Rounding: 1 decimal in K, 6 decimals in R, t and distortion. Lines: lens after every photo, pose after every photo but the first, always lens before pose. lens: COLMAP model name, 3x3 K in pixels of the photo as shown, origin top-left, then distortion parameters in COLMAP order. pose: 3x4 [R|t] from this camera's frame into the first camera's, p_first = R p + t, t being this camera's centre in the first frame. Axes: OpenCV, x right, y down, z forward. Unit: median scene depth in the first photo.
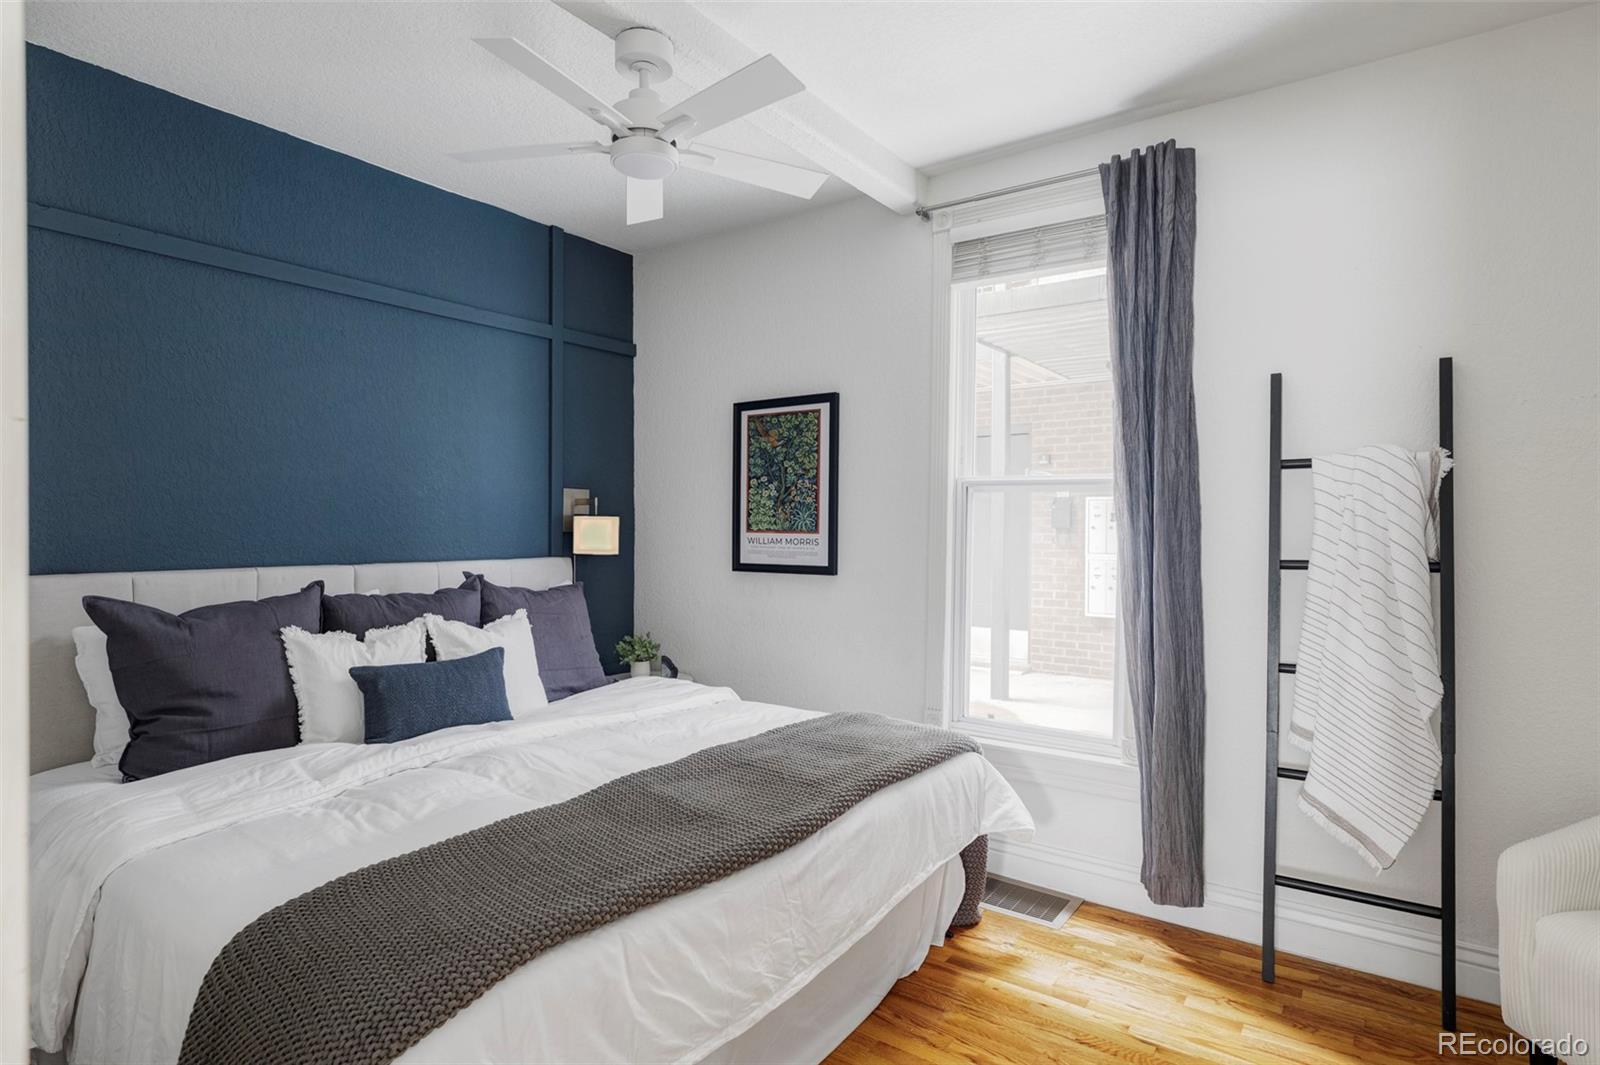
lens RADIAL K [[869.7, 0, 805.9], [0, 869.7, 535.0], [0, 0, 1]] dist [0.011008, -0.001177]
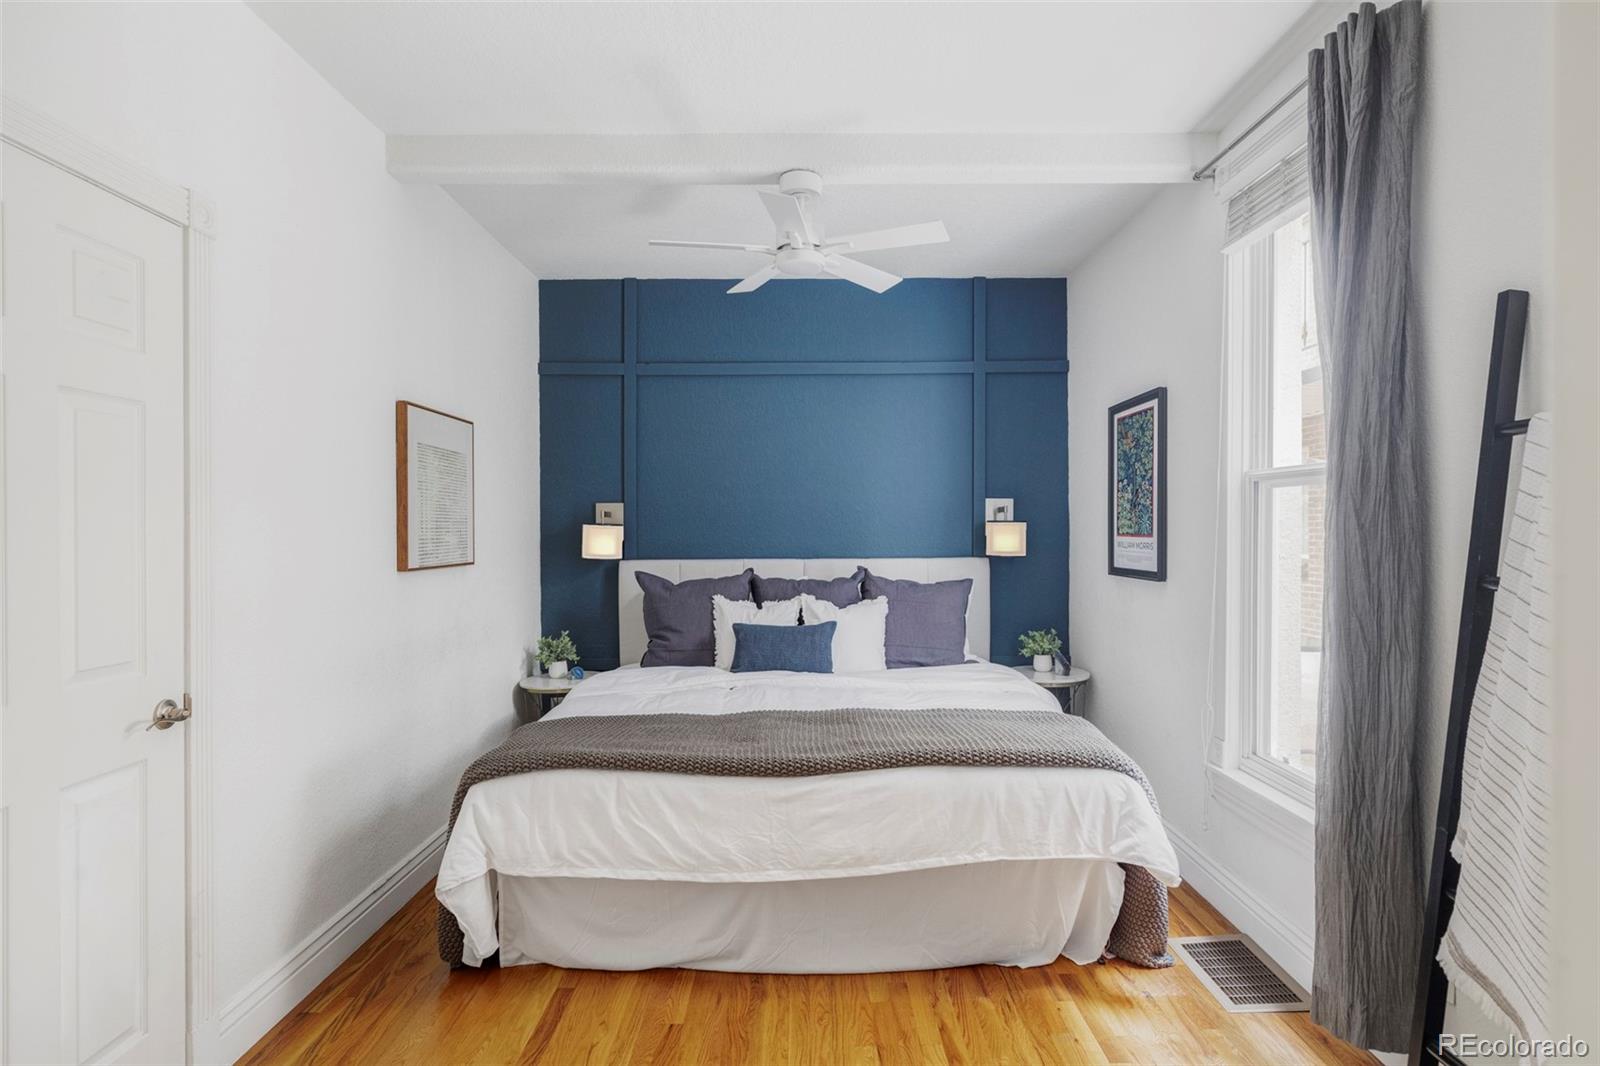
lens RADIAL K [[869.7, 0, 801.3], [0, 869.7, 527.9], [0, 0, 1]] dist [0.011008, -0.001177]
pose [[0.571588, -0.009315, -0.820488, 0.741781], [-0.000741, 0.999929, -0.011868, -0.000371], [0.820540, 0.007392, 0.571541, 0.182109]]
